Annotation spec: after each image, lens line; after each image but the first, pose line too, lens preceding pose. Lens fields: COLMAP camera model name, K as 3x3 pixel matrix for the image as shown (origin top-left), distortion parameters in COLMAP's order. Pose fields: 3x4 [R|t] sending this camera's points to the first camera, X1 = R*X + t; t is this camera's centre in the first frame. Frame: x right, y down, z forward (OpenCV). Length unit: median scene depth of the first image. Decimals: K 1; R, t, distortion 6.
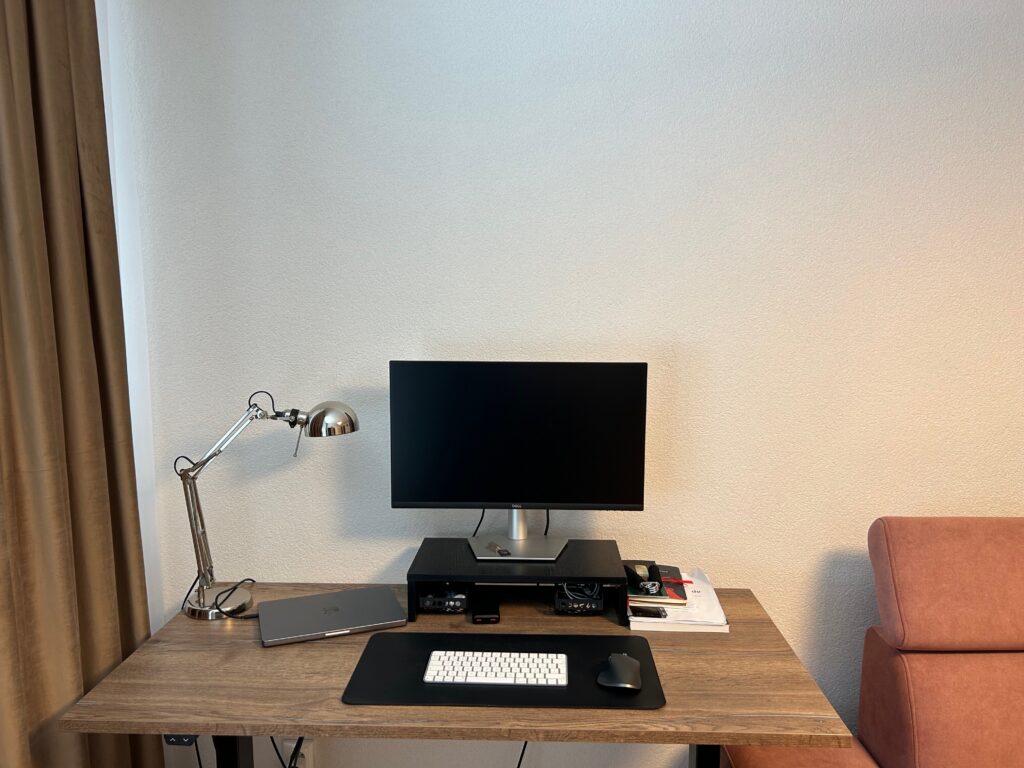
lens RADIAL K [[767.1, 0, 511.2], [0, 767.1, 383.7], [0, 0, 1]] dist [0.051498, -0.042661]
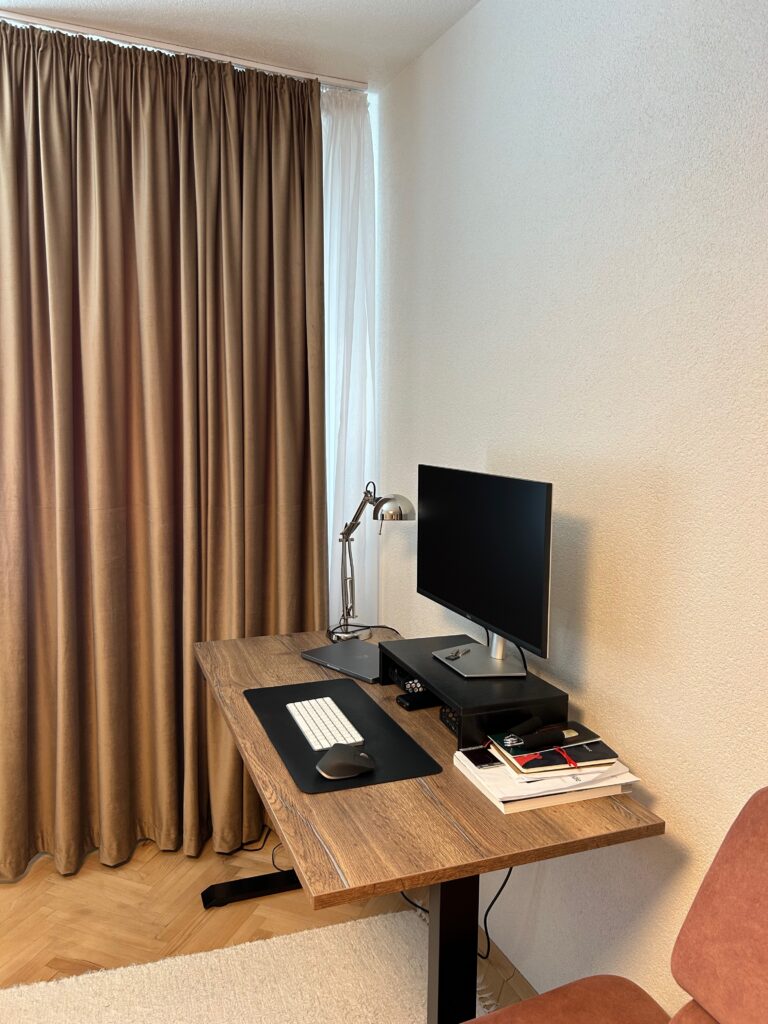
lens RADIAL K [[767.1, 0, 383.8], [0, 767.1, 509.9], [0, 0, 1]] dist [0.051498, -0.042661]
pose [[0.401314, 0.115848, -0.908585, 0.926827], [-0.121634, 0.989924, 0.072494, -0.040746], [0.907828, 0.081422, 0.411362, 0.515061]]
